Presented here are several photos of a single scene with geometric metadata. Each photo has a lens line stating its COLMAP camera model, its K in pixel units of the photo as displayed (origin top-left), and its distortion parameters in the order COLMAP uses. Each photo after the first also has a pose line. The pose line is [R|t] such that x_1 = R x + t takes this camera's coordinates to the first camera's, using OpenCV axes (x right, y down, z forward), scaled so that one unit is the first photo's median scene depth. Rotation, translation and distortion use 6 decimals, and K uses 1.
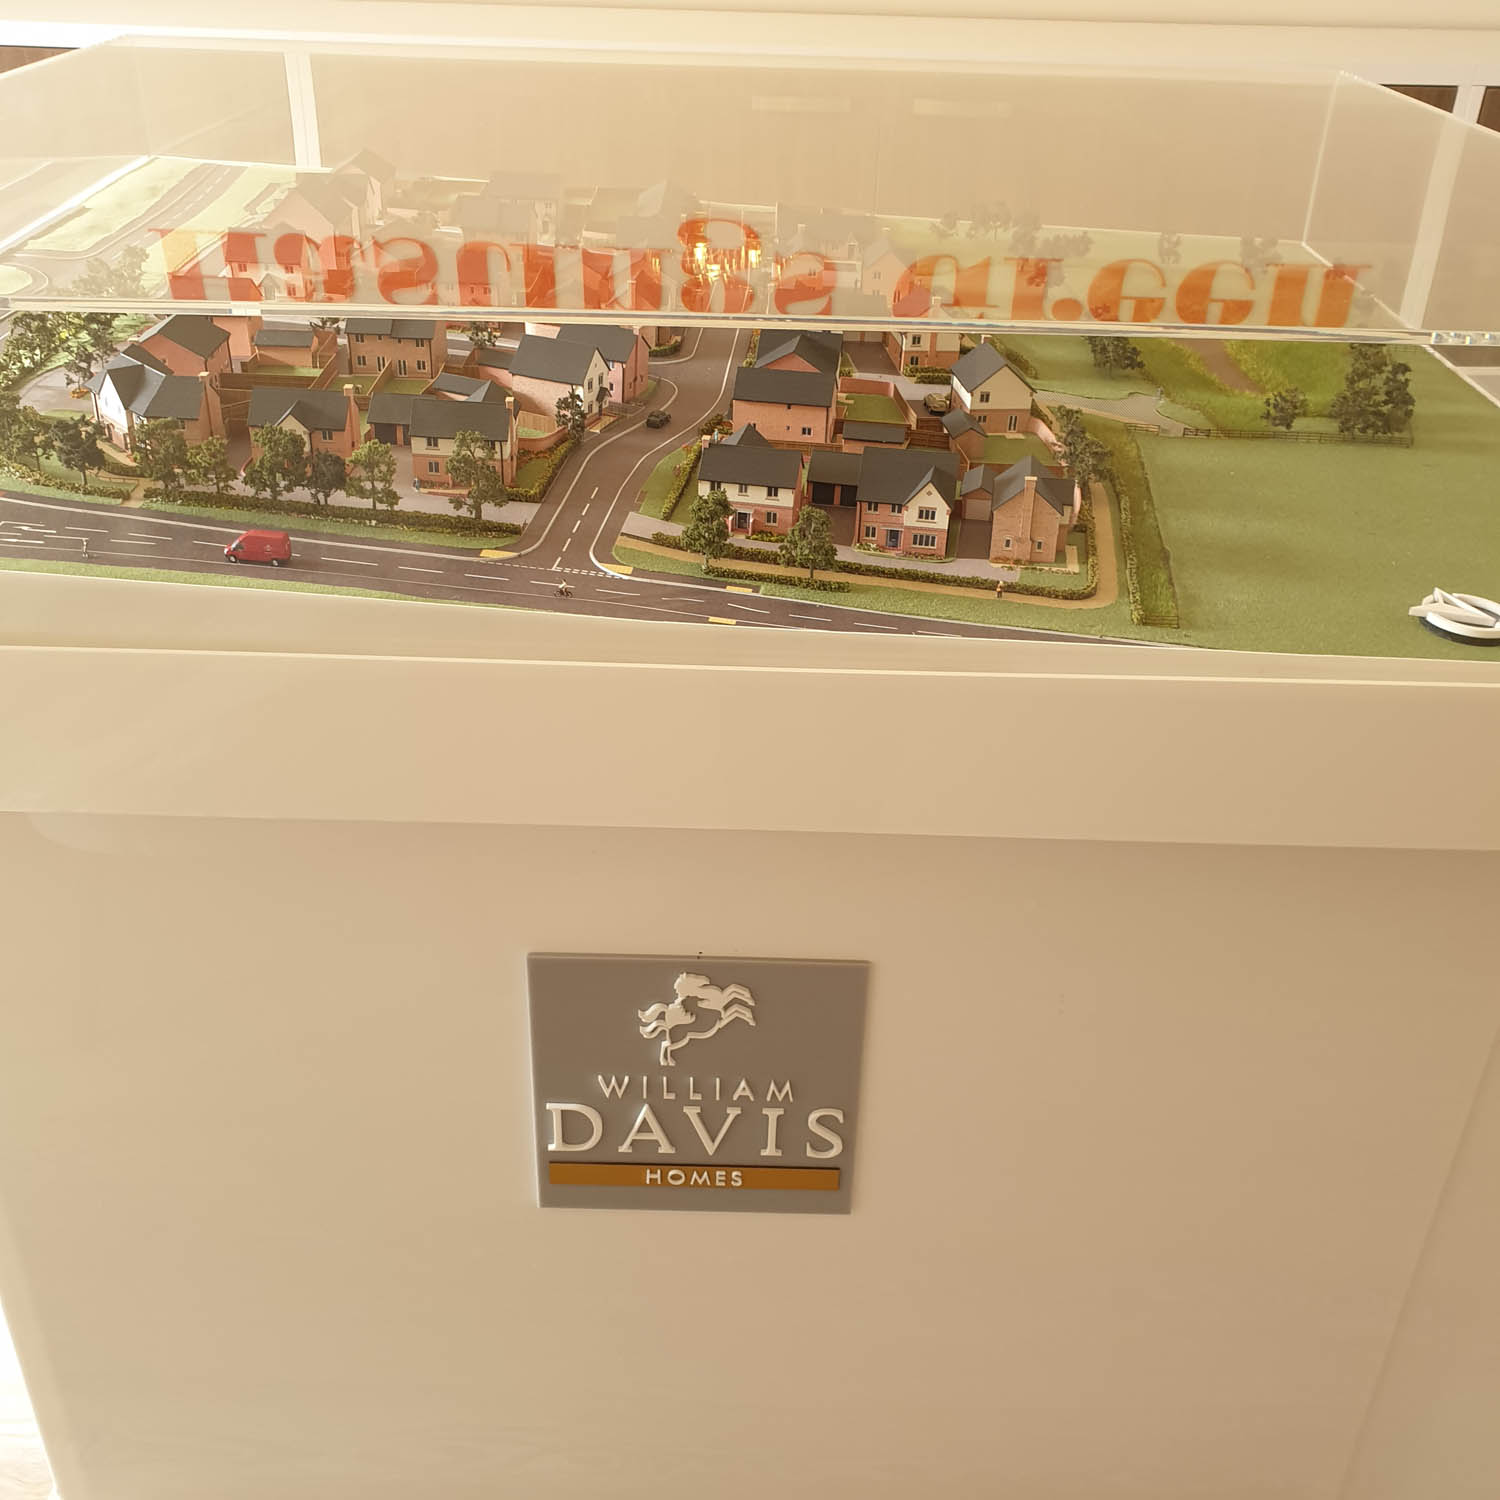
lens RADIAL K [[1583.4, 0, 725.6], [0, 1583.4, 779.4], [0, 0, 1]] dist [0.283565, -0.778648]
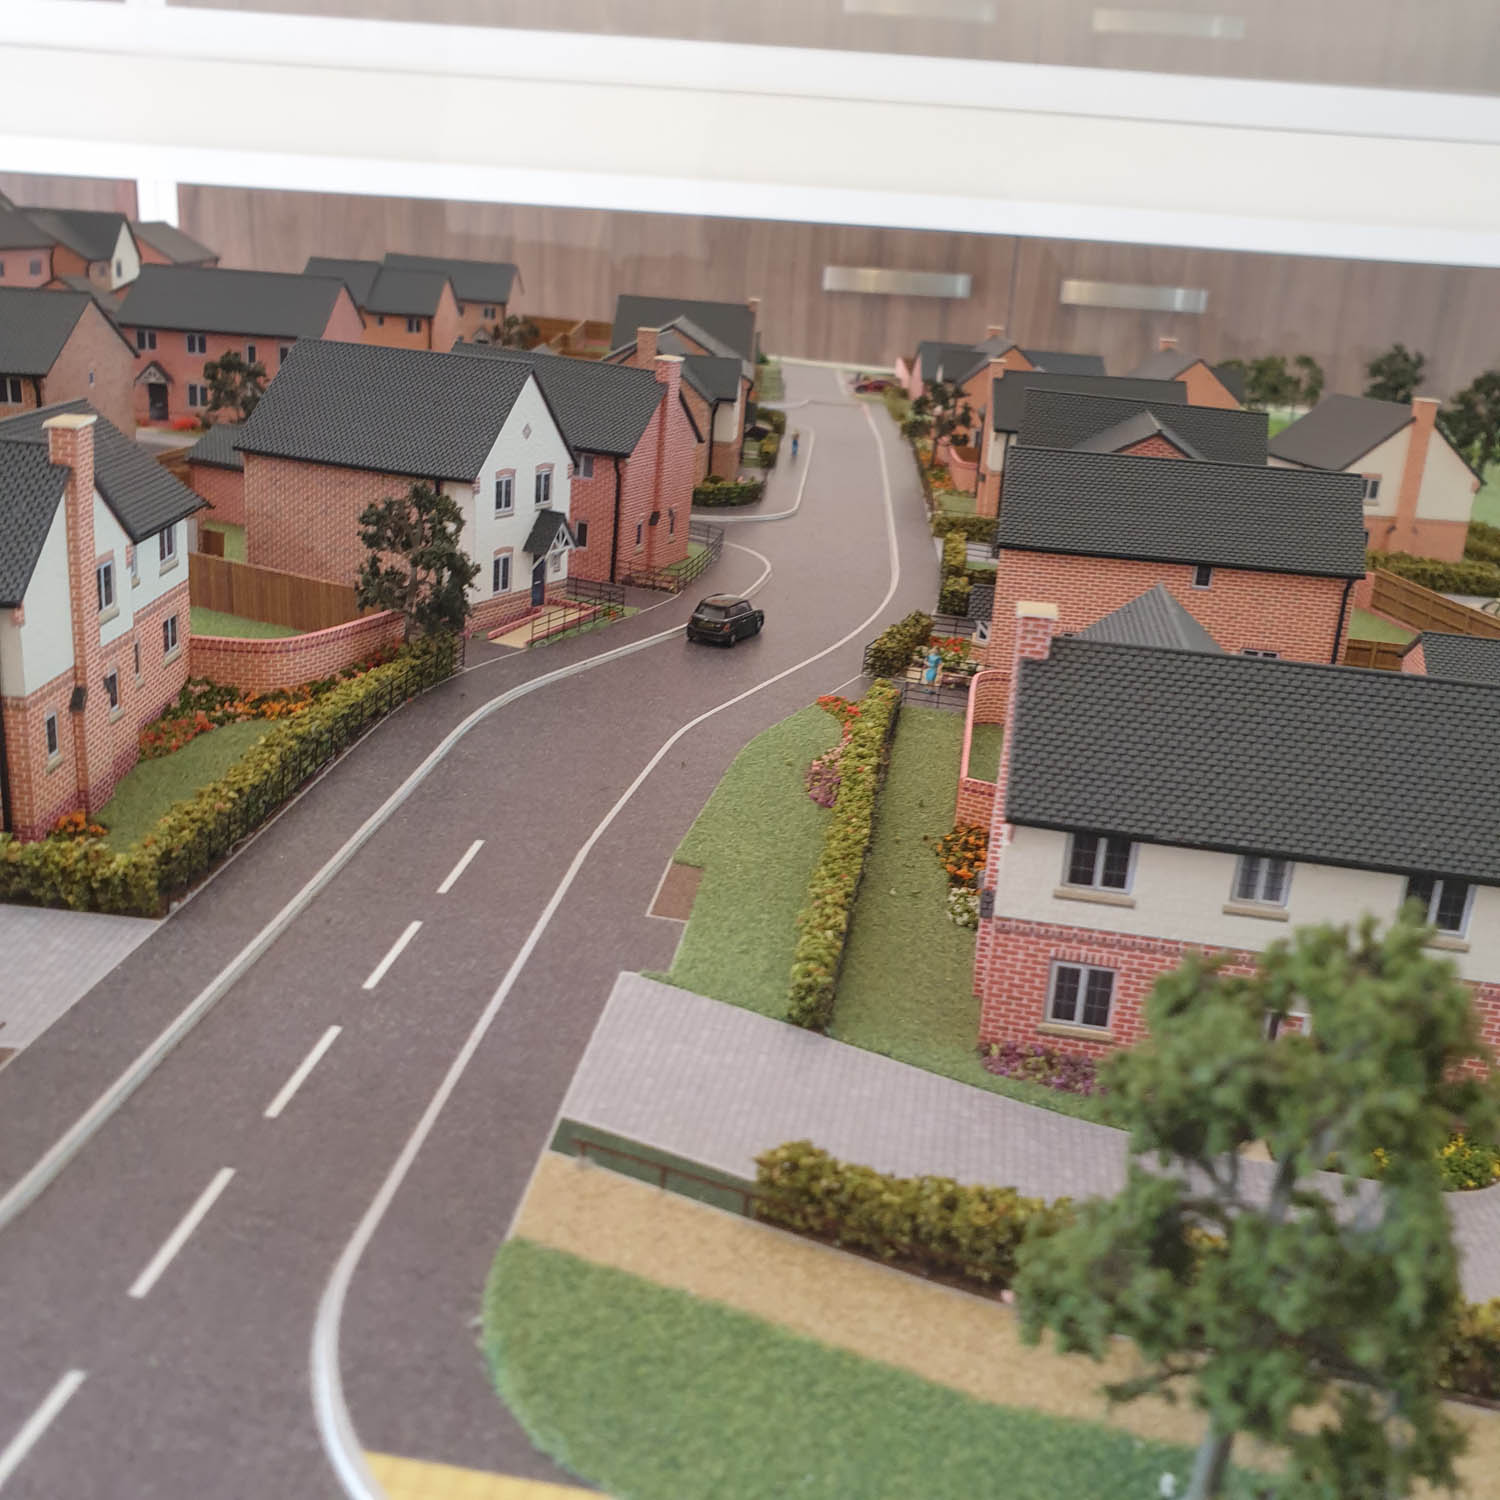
lens RADIAL K [[1688.1, 0, 710.8], [0, 1688.1, 867.3], [0, 0, 1]] dist [0.112572, -0.389187]
pose [[0.999492, 0.031734, -0.002811, -0.049321], [-0.031796, 0.988146, -0.150187, -0.150787], [-0.001988, 0.150200, 0.988654, 0.801083]]
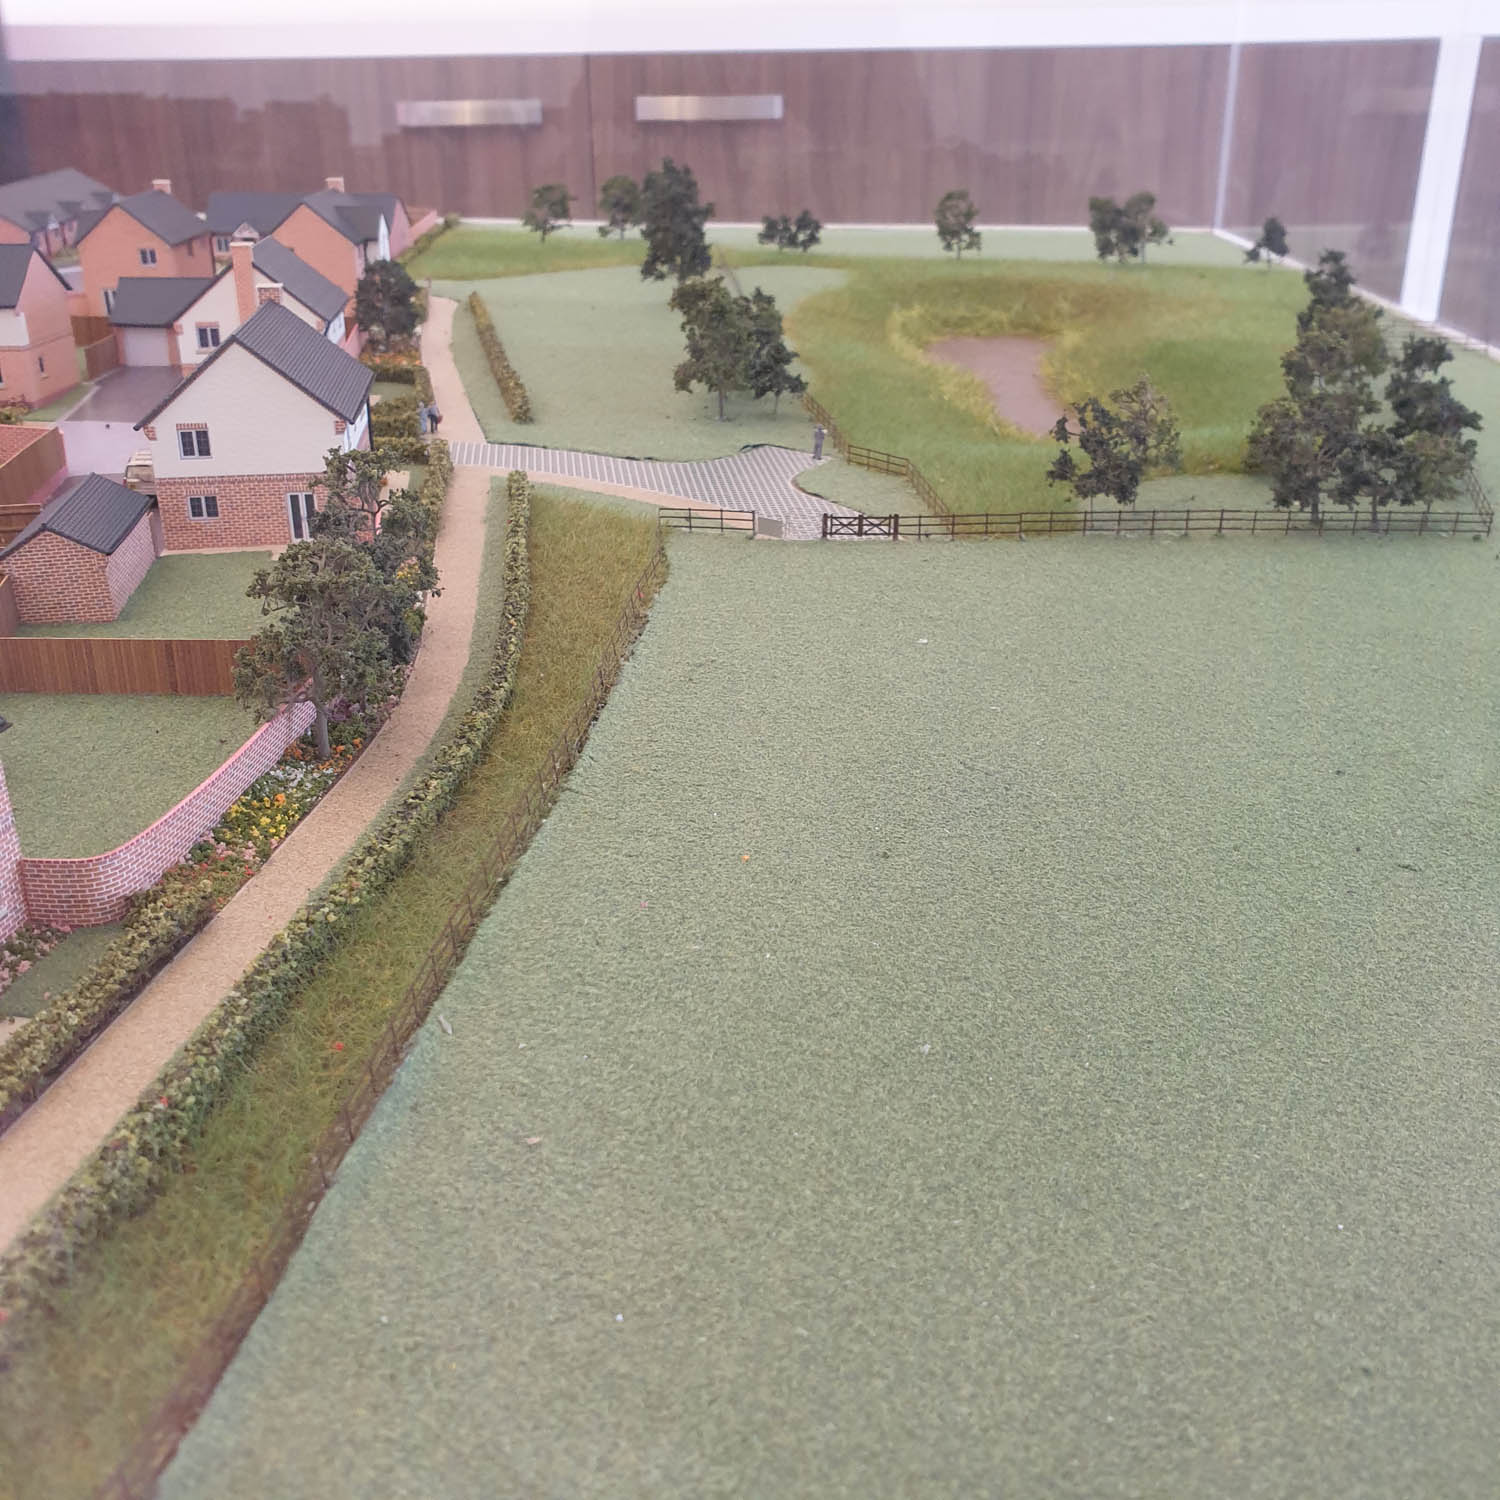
lens RADIAL K [[1687.6, 0, 748.9], [0, 1687.6, 851.5], [0, 0, 1]] dist [0.094043, -0.333891]
pose [[0.998168, -0.054187, 0.026930, 0.306403], [0.055812, 0.996400, -0.063809, -0.150595], [-0.023376, 0.065195, 0.997599, 0.785687]]
